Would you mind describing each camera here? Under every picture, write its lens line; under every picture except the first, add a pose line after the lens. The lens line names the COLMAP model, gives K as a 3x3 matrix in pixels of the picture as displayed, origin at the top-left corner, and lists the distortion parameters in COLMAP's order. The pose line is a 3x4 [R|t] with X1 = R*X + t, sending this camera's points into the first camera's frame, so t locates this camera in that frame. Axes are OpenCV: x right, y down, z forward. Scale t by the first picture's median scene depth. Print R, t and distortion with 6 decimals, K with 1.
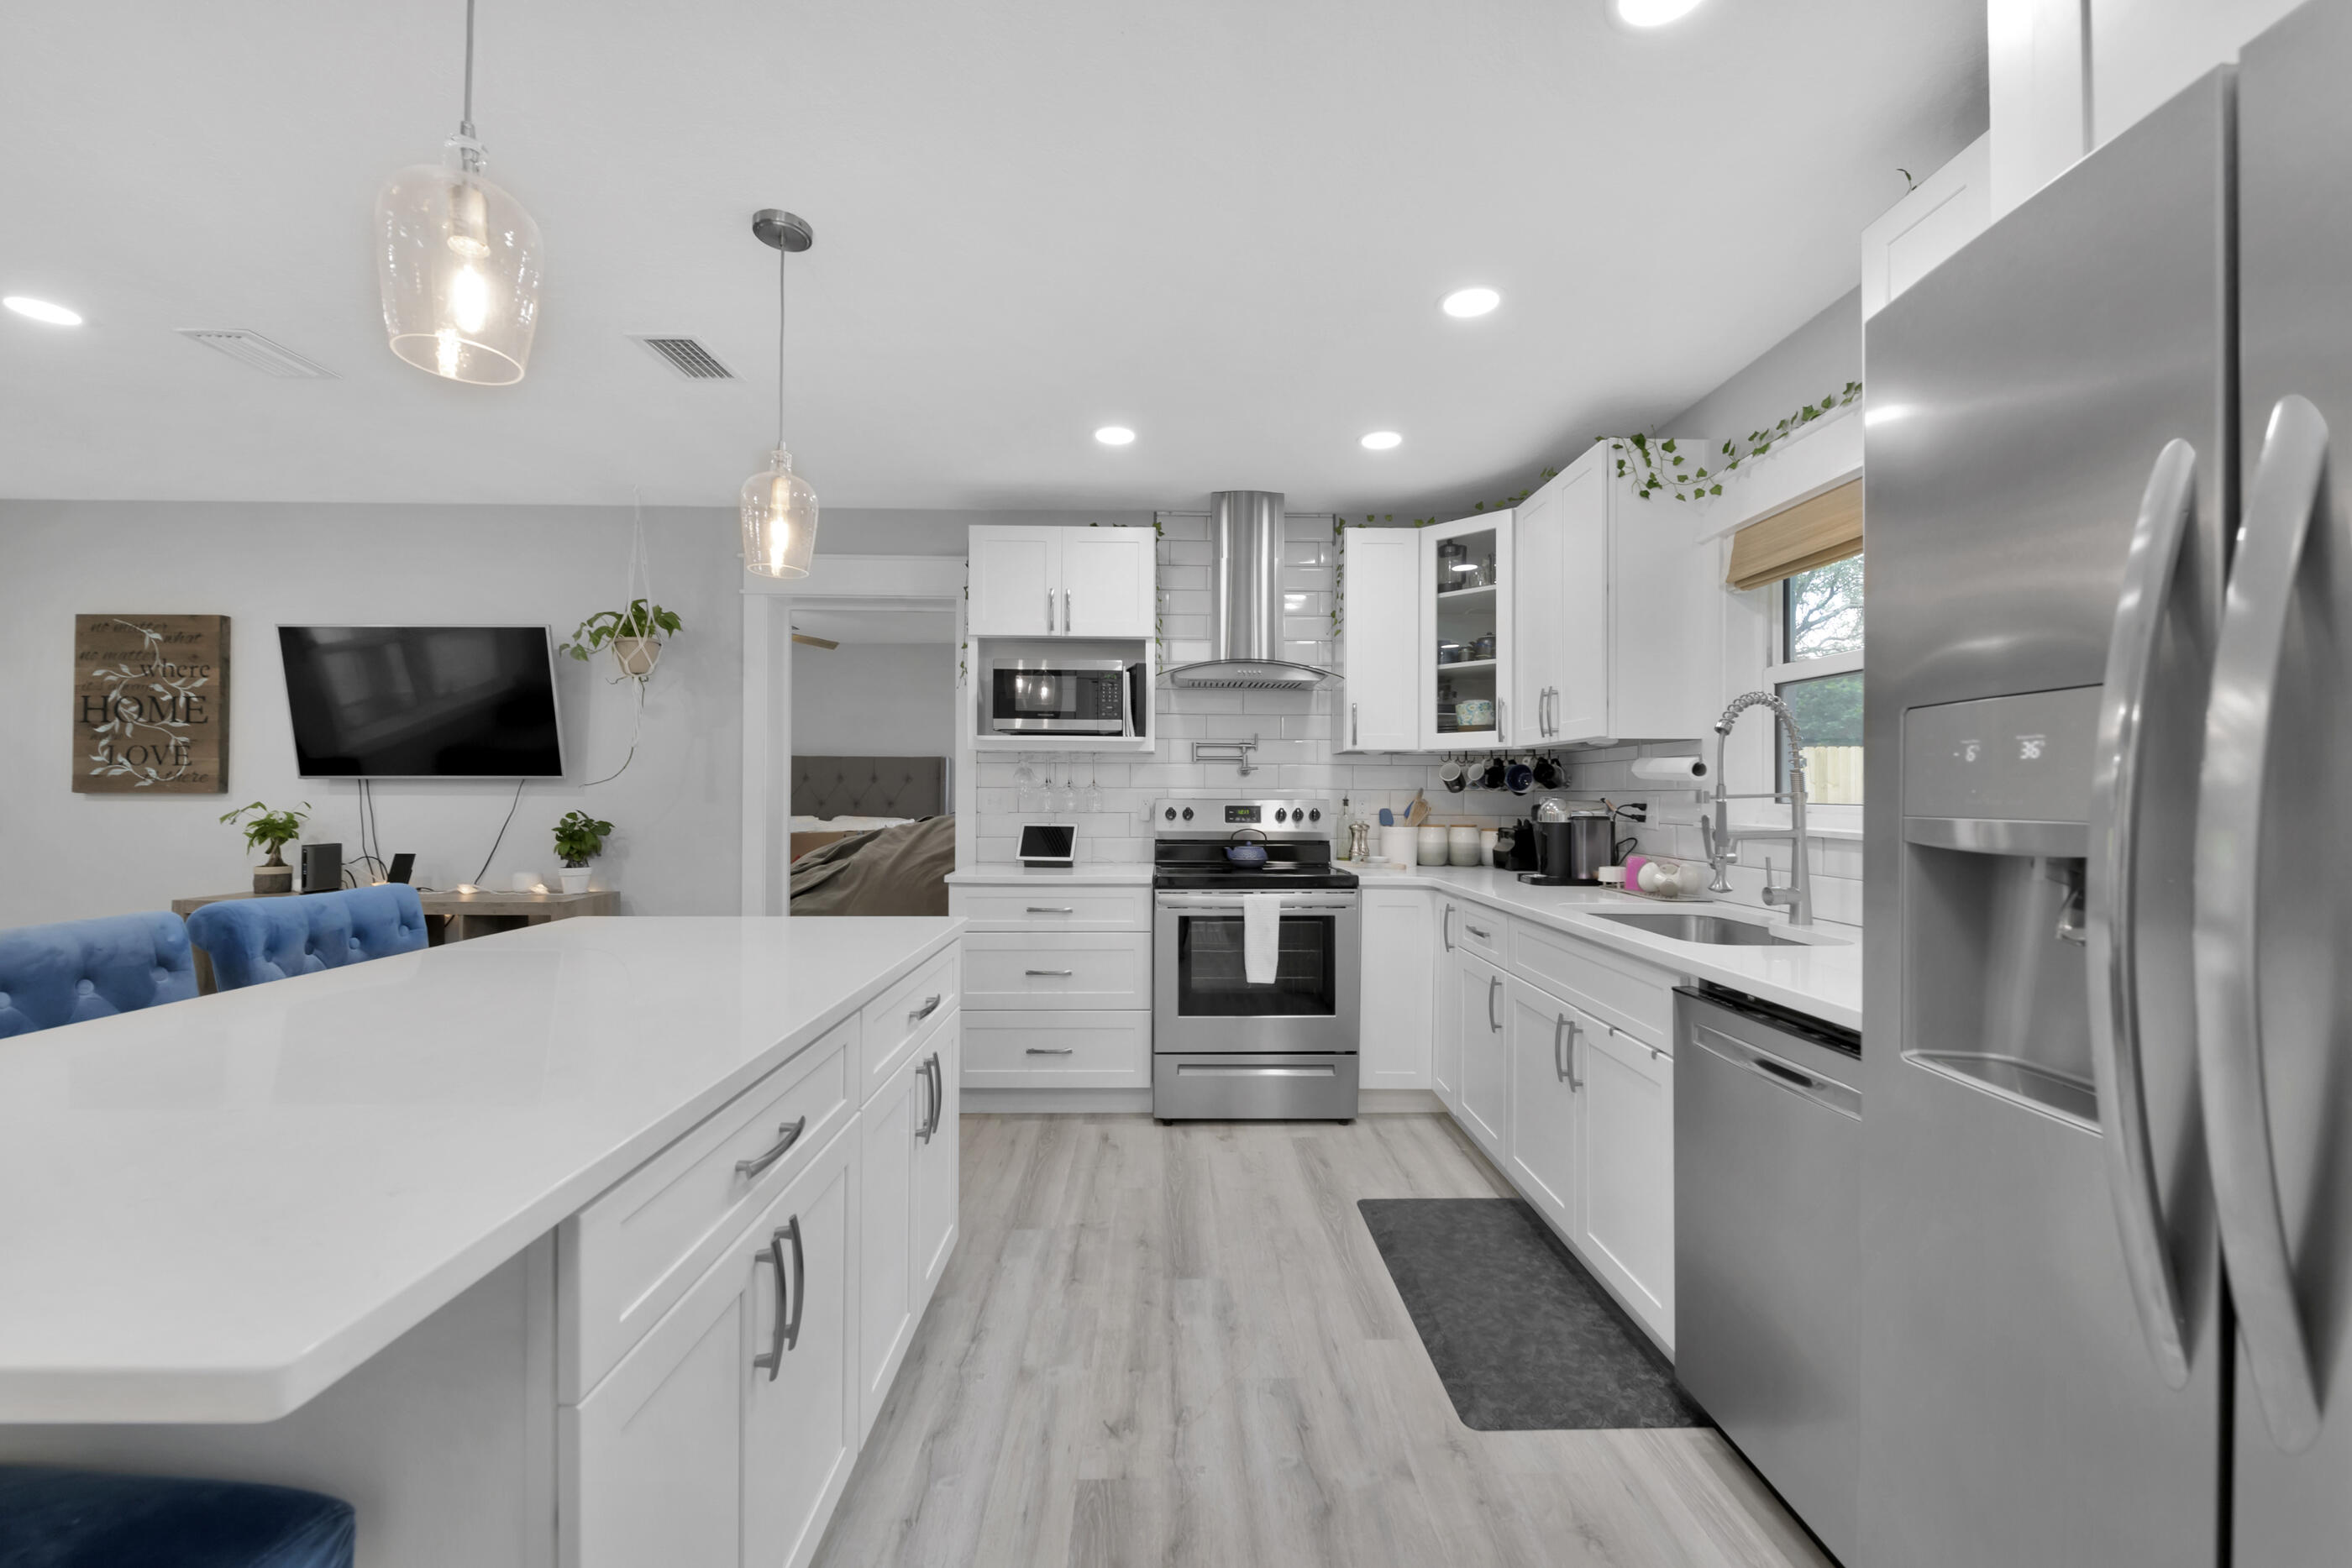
lens RADIAL K [[914.8, 0, 1167.1], [0, 914.8, 784.4], [0, 0, 1]] dist [0.000451, -0.000114]
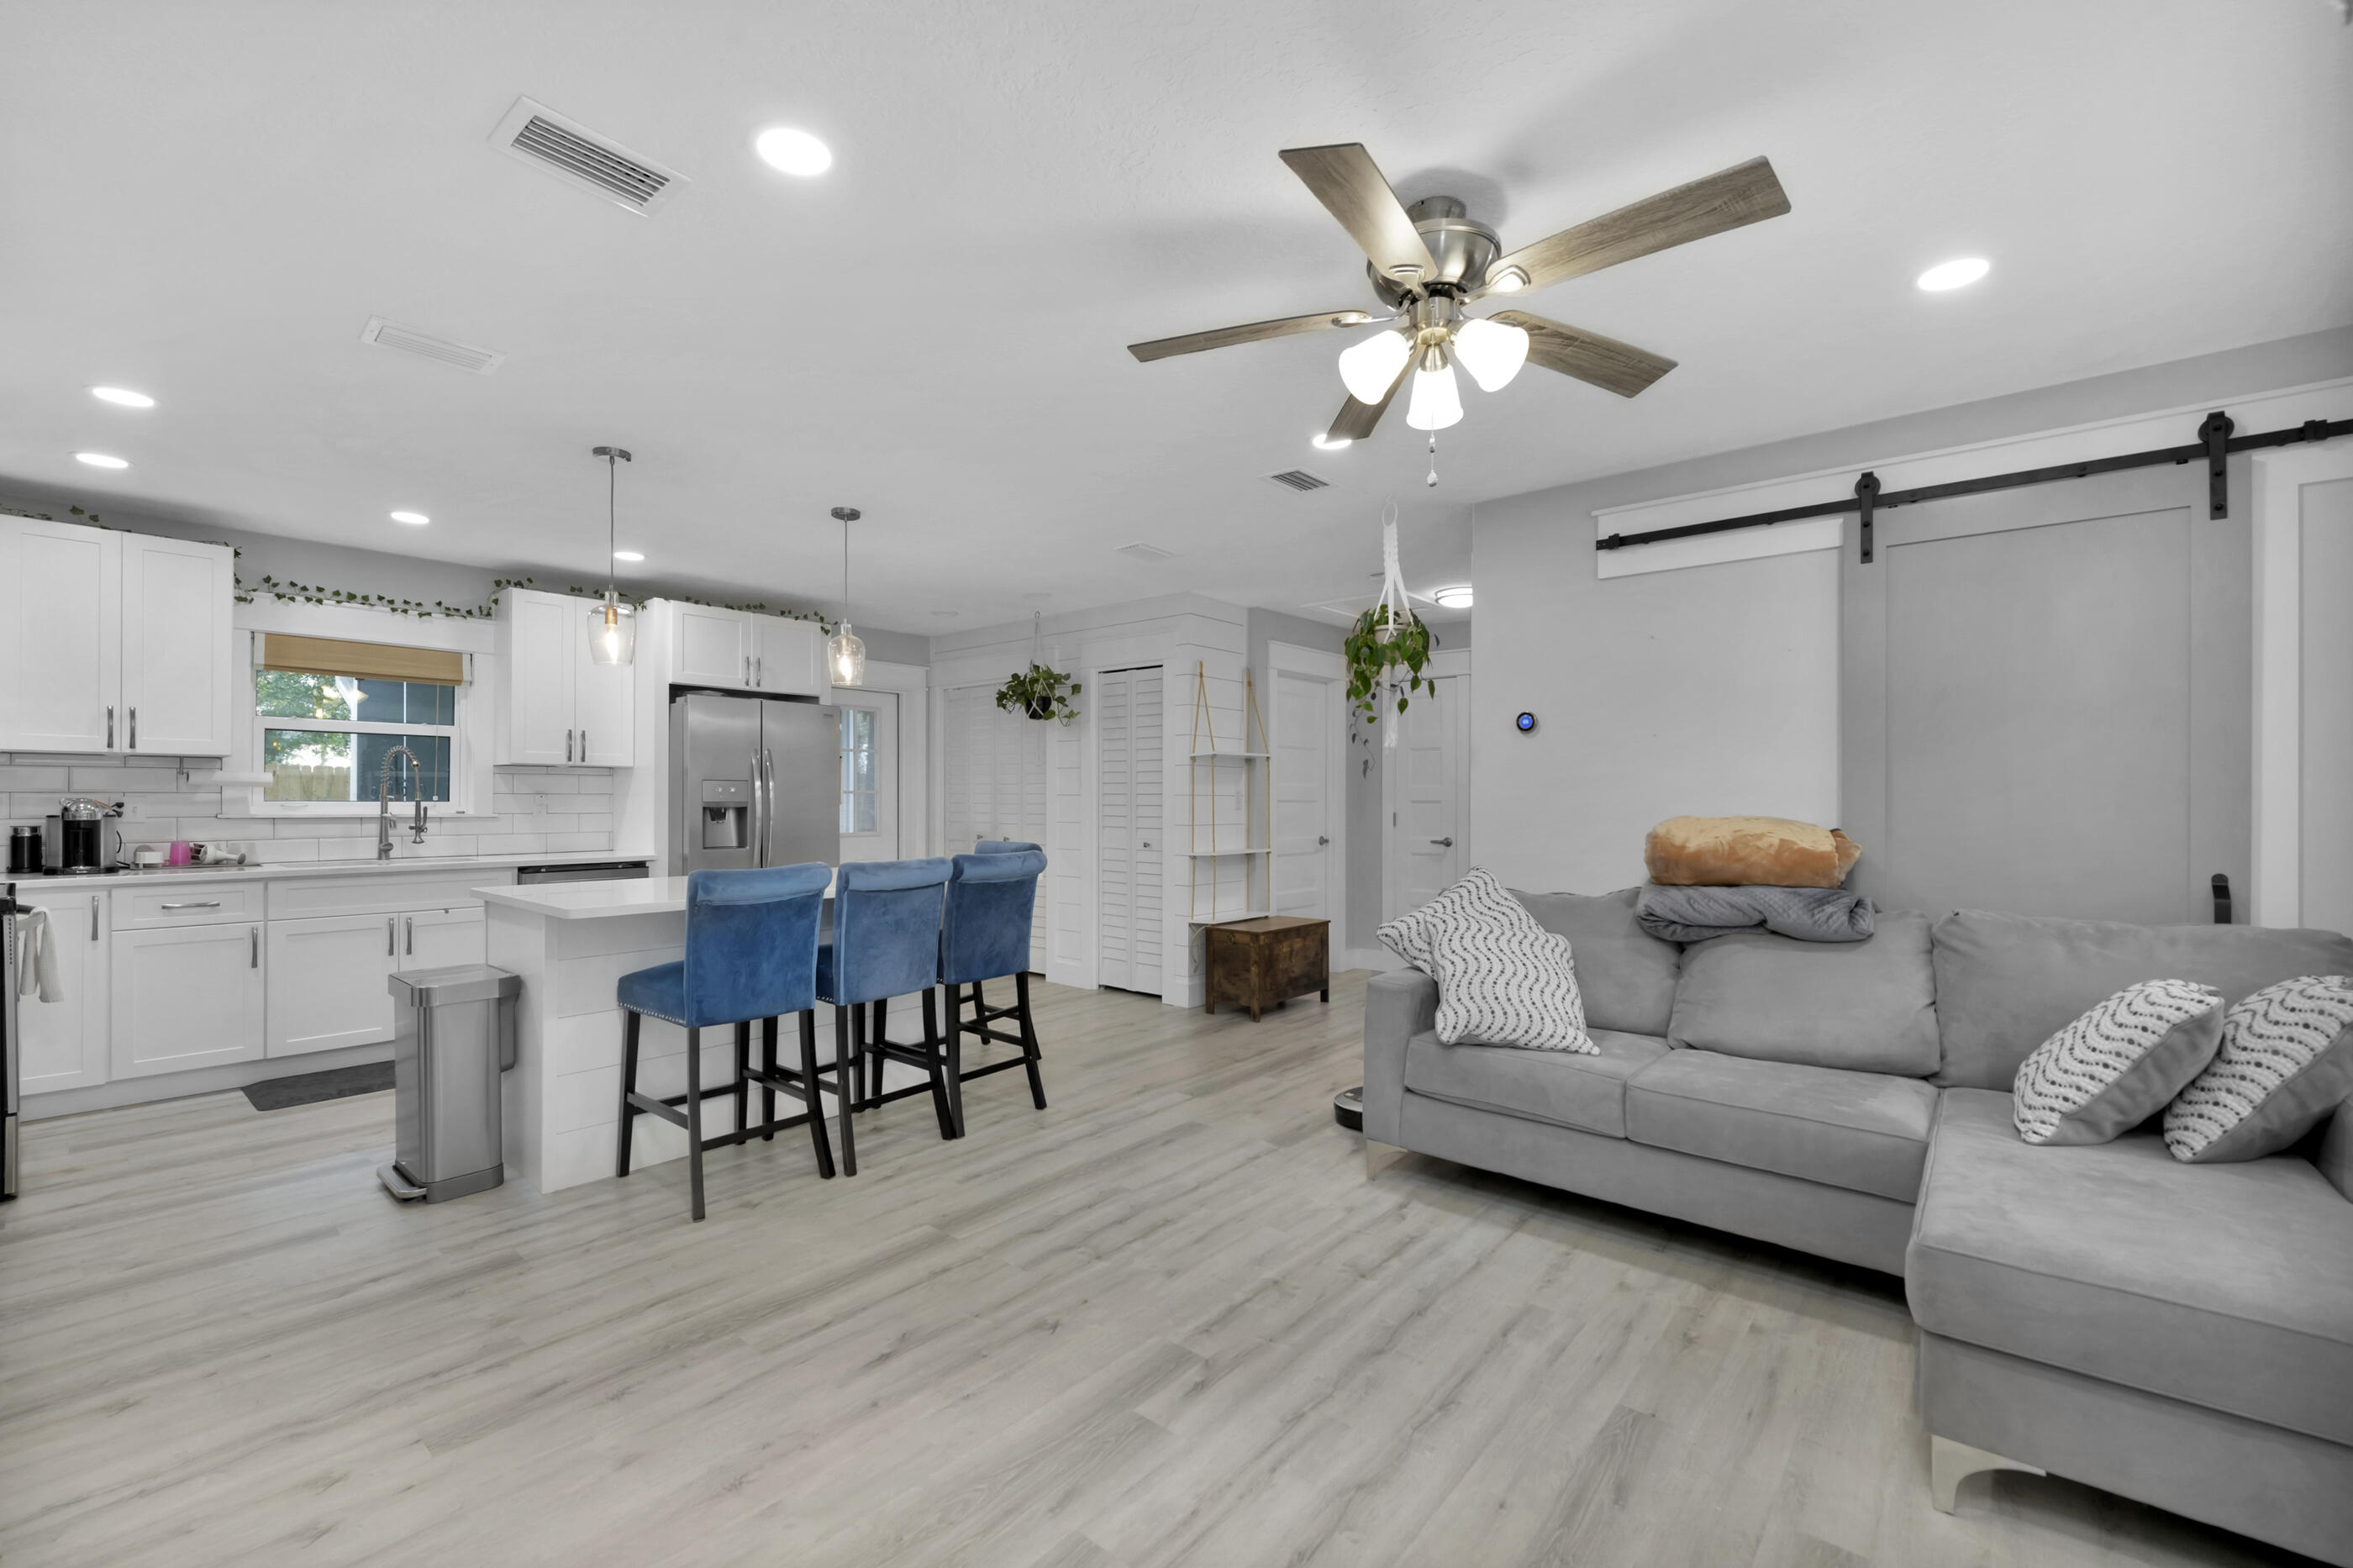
lens RADIAL K [[1053.3, 0, 1159.6], [0, 1053.3, 798.2], [0, 0, 1]] dist [-0.001323, -0.004673]
pose [[-0.720090, -0.009092, 0.693821, -1.210168], [-0.015511, 0.999875, -0.002996, -0.002449], [-0.693707, -0.012919, -0.720141, 0.832402]]
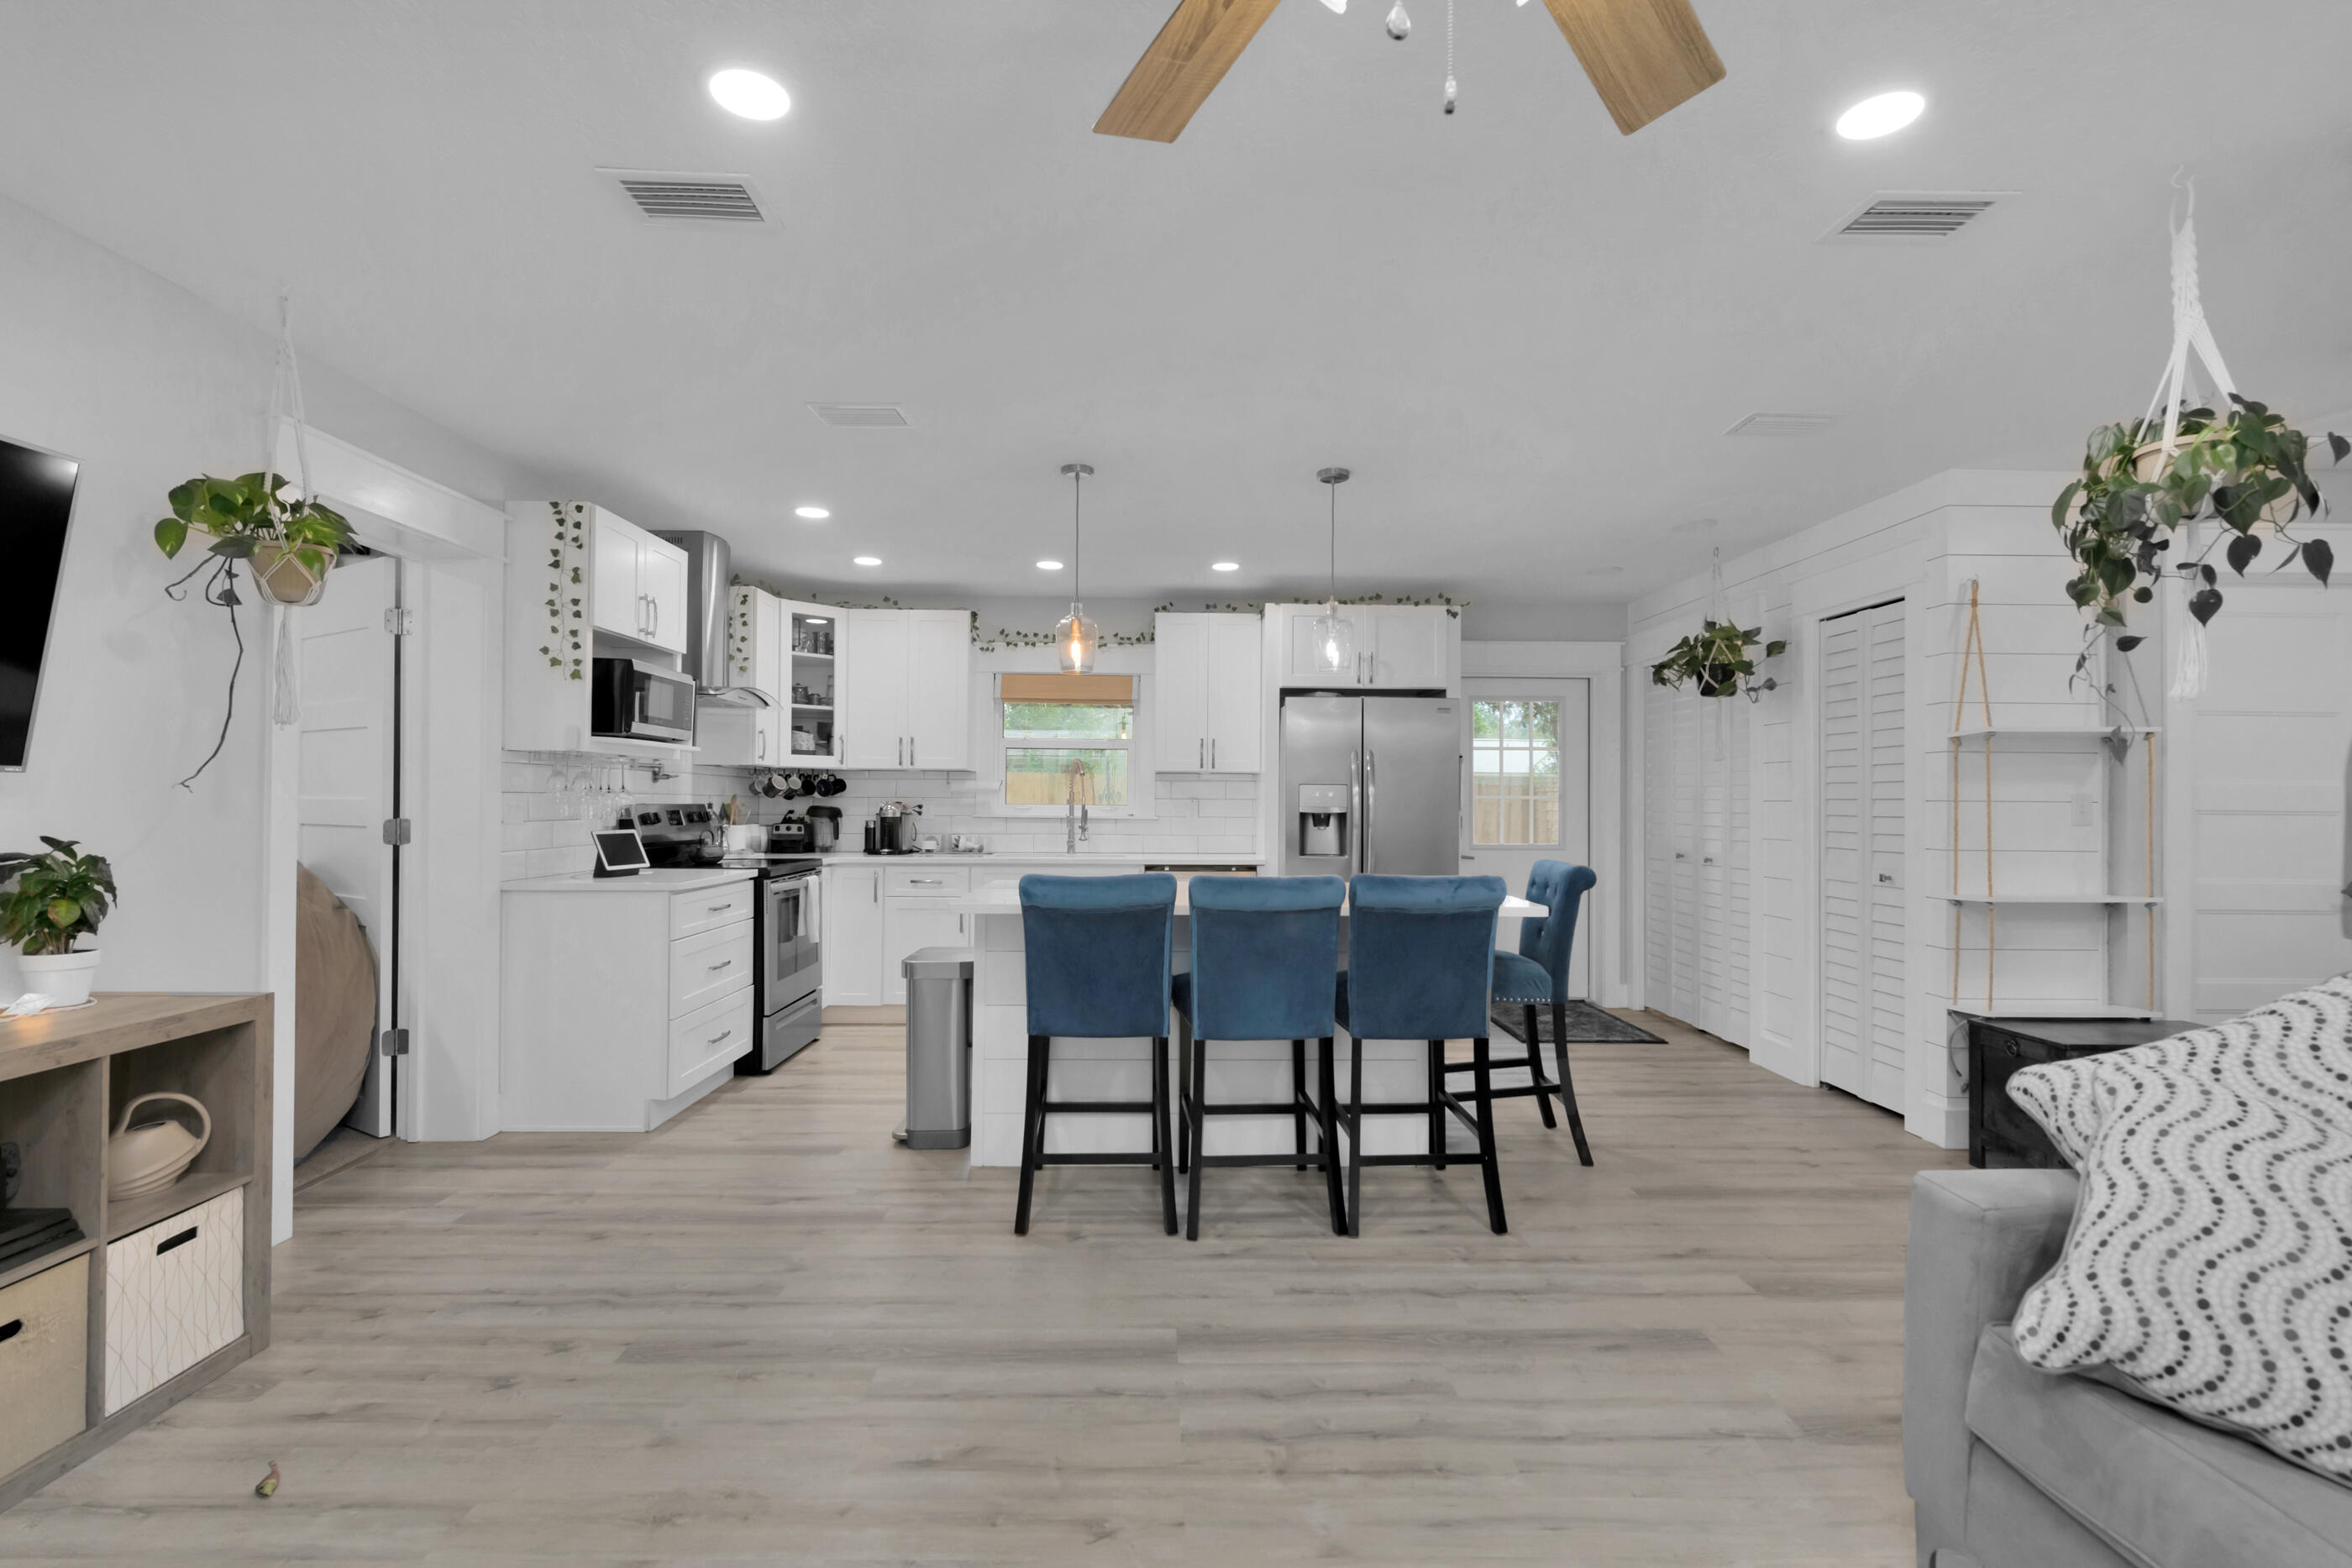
lens RADIAL K [[1066.8, 0, 1101.6], [0, 1066.8, 793.1], [0, 0, 1]] dist [0.013723, -0.007320]
pose [[0.075408, 0.001280, 0.997152, -1.190664], [-0.016791, 0.999859, -0.000013, -0.005993], [-0.997011, -0.016742, 0.075419, 0.397584]]
